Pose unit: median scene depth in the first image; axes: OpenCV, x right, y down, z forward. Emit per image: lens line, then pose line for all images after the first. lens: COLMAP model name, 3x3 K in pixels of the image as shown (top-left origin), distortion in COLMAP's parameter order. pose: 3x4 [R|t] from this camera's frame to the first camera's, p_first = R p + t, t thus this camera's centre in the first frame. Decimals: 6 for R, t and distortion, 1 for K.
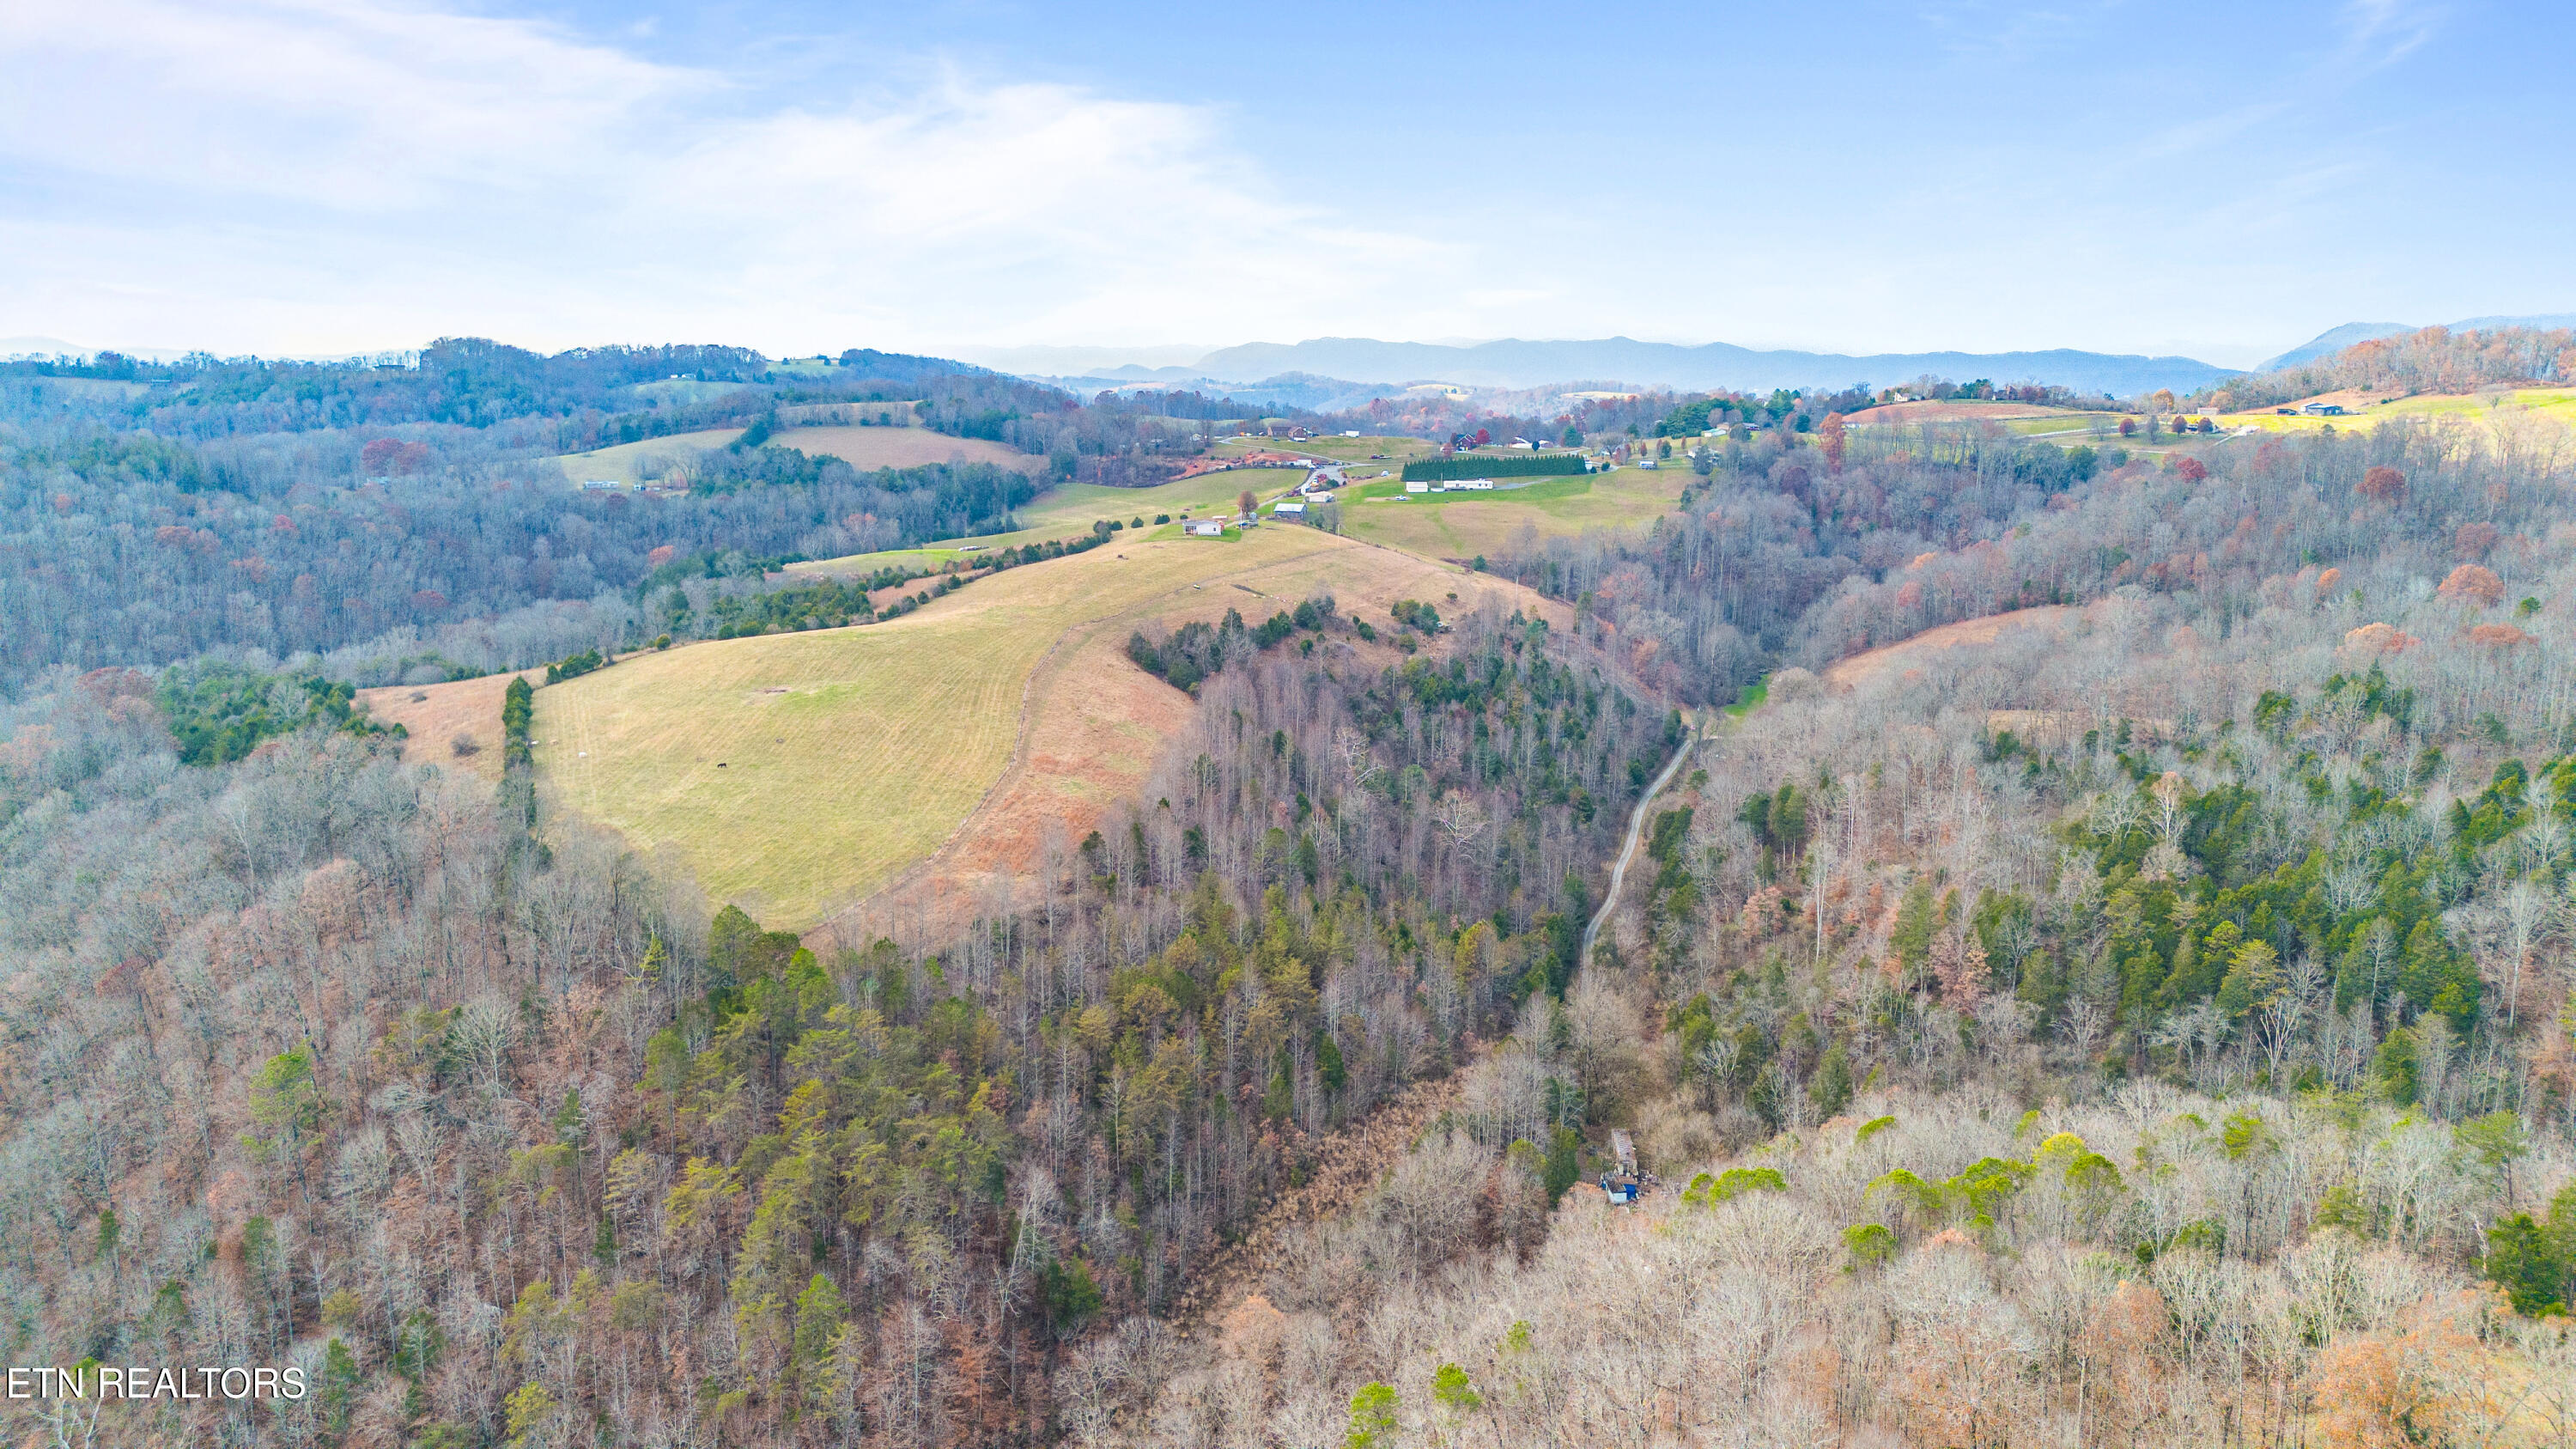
lens RADIAL K [[1803.6, 0, 1282.0], [0, 1803.6, 712.8], [0, 0, 1]] dist [0.081126, -0.087572]
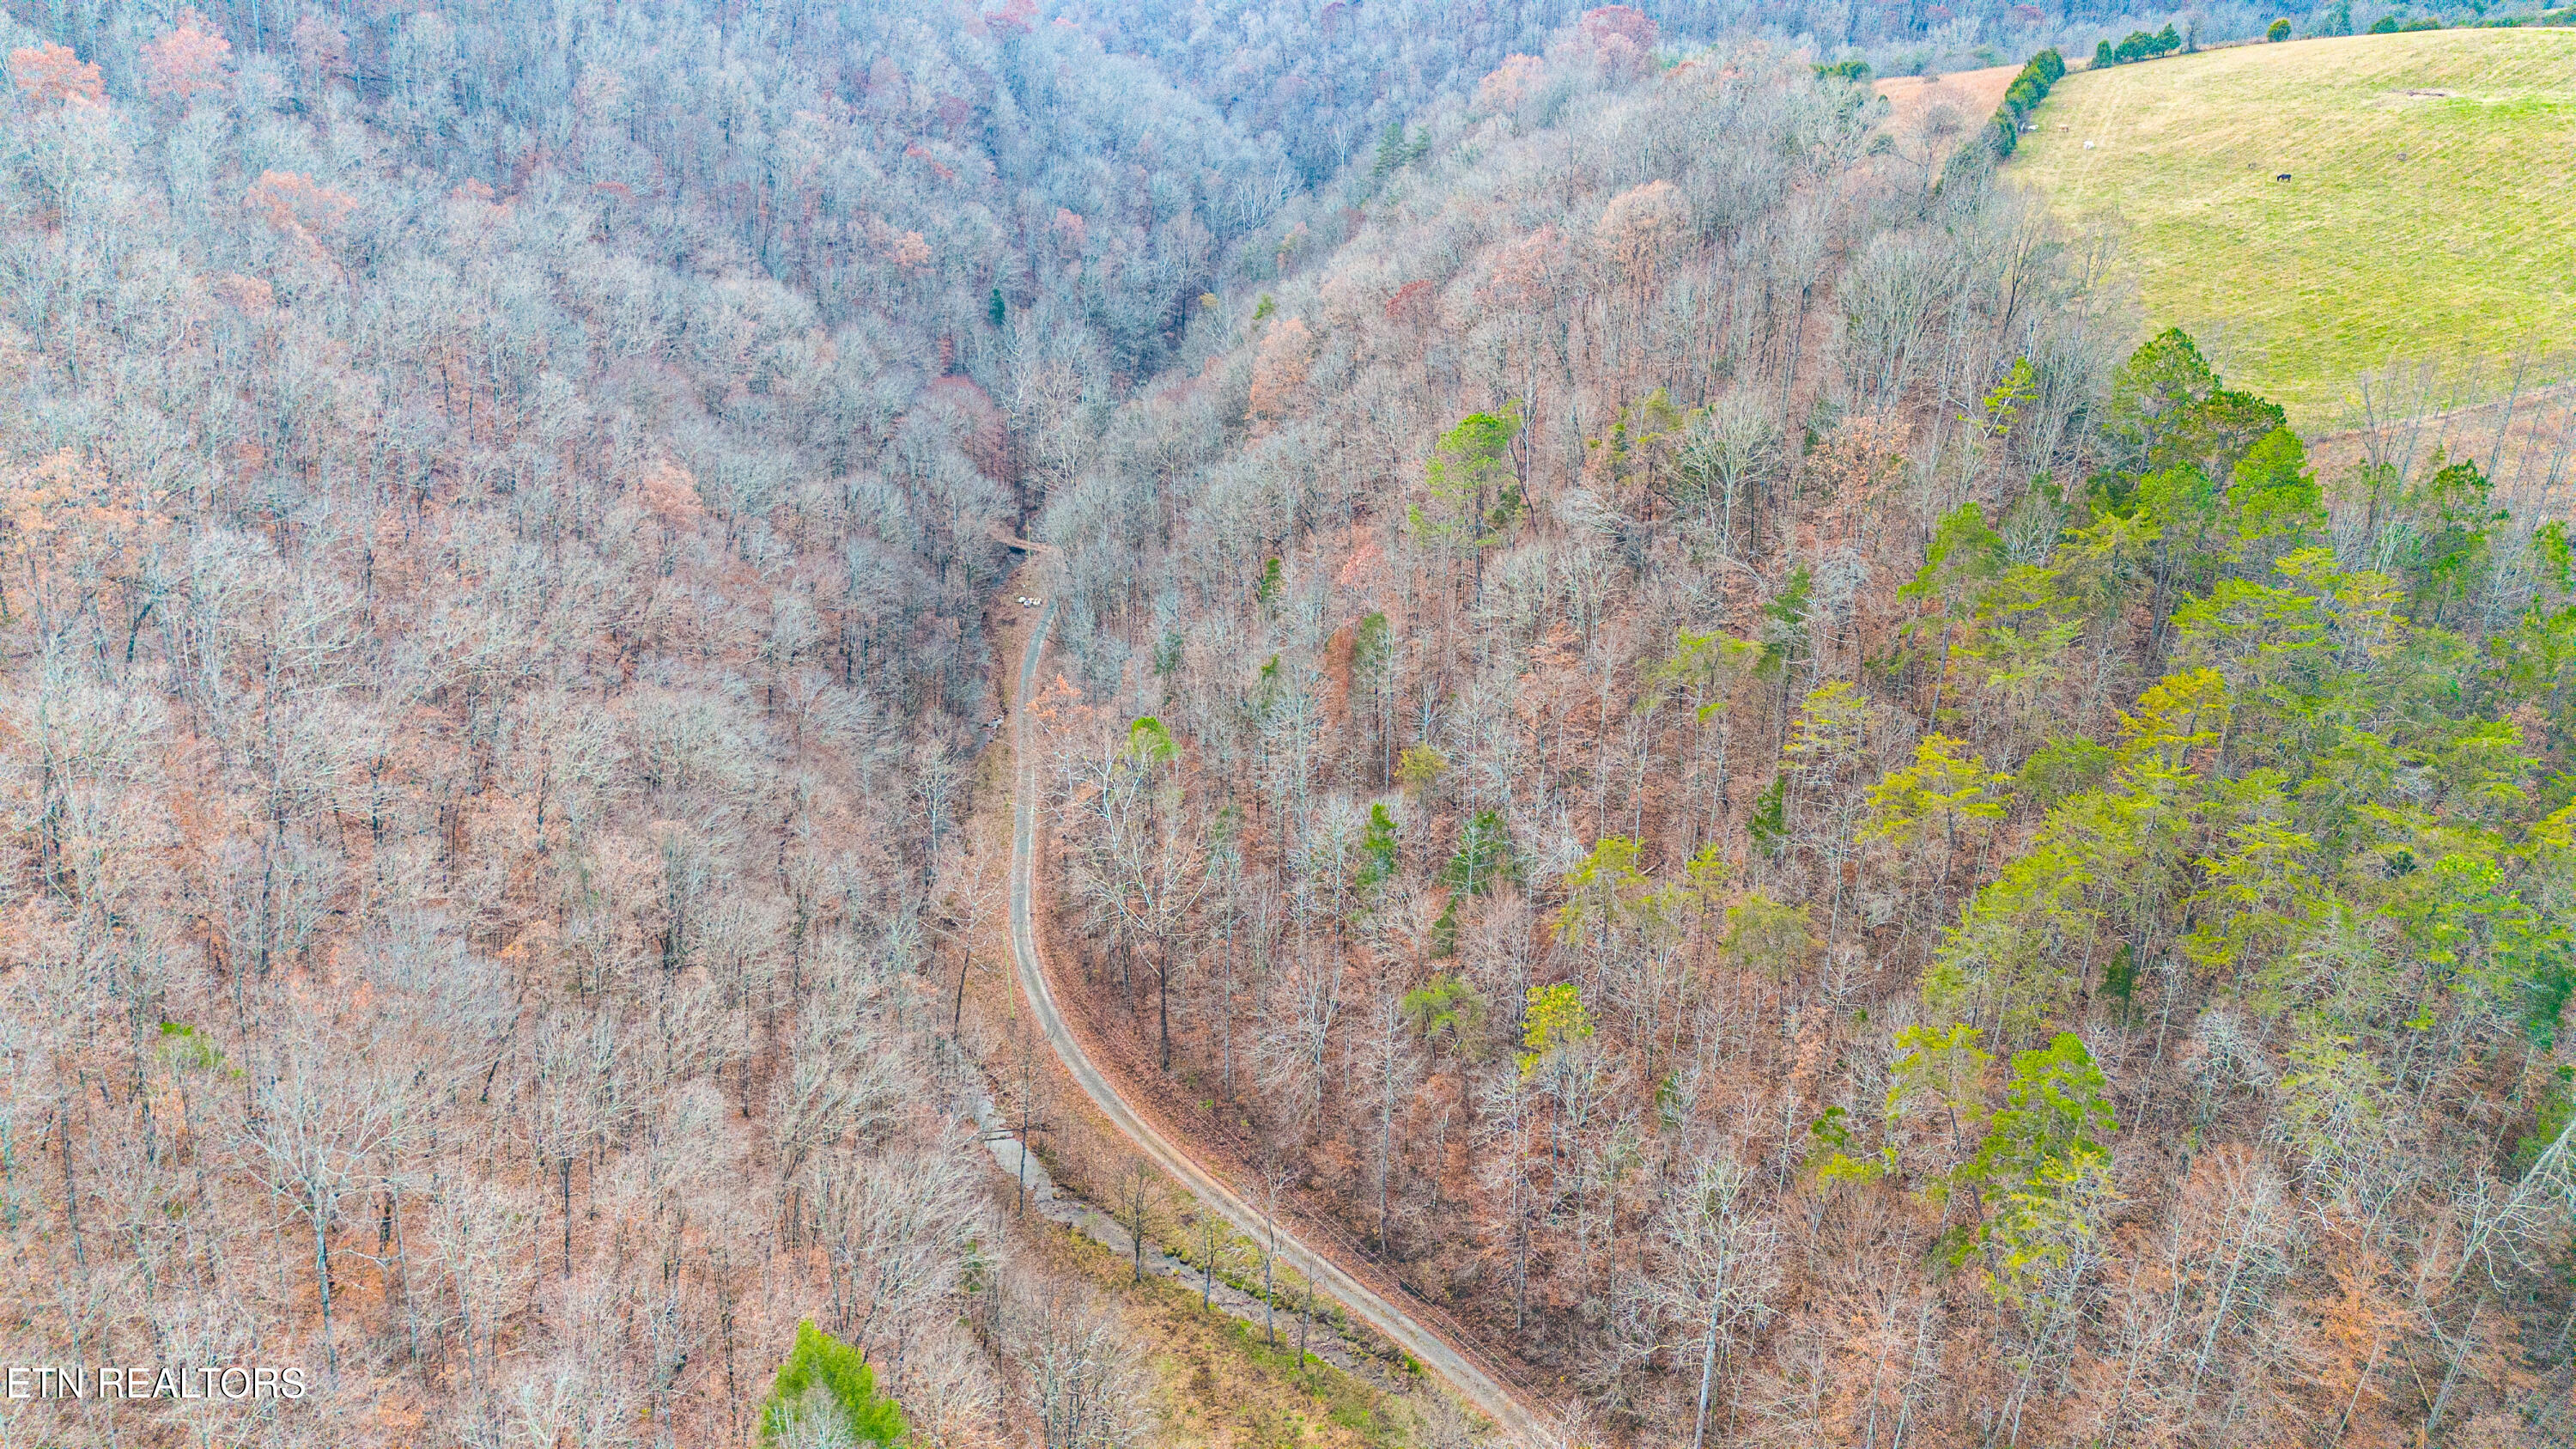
lens RADIAL K [[1803.6, 0, 1282.0], [0, 1803.6, 712.8], [0, 0, 1]] dist [0.081126, -0.087572]
pose [[0.664687, 0.320250, -0.675005, -0.050454], [-0.145349, 0.941640, 0.303625, 0.059782], [0.732847, -0.103704, 0.672443, 0.290795]]
